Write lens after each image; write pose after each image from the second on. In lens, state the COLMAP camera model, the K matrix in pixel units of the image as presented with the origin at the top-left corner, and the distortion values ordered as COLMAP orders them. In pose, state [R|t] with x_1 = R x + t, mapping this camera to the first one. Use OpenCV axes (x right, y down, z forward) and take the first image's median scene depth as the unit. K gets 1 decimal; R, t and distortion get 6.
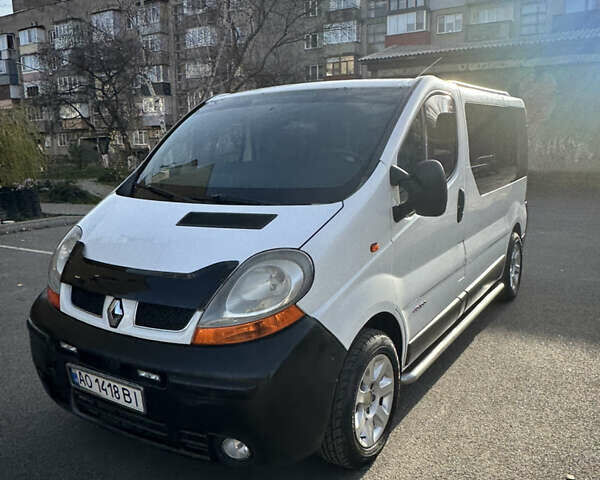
lens RADIAL K [[512.2, 0, 306.7], [0, 512.2, 240.4], [0, 0, 1]] dist [-0.002007, -0.001410]
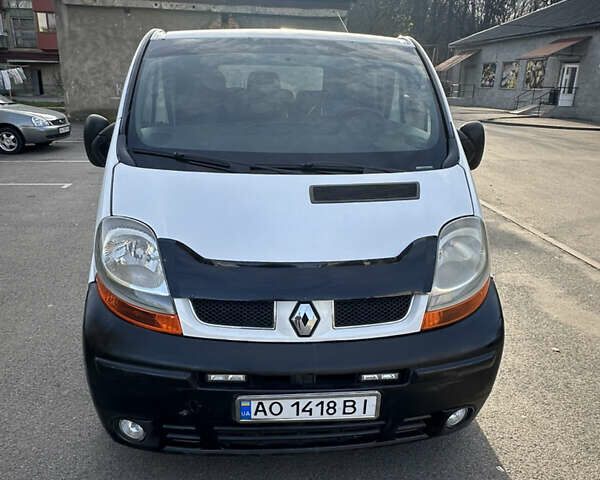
lens RADIAL K [[472.0, 0, 300.0], [0, 472.0, 240.0], [0, 0, 1]] dist [0.008731, 0.003364]
pose [[0.811856, -0.153706, 0.563263, -0.785963], [0.075073, 0.984198, 0.160367, -0.105547], [-0.579012, -0.087909, 0.810566, 0.401000]]
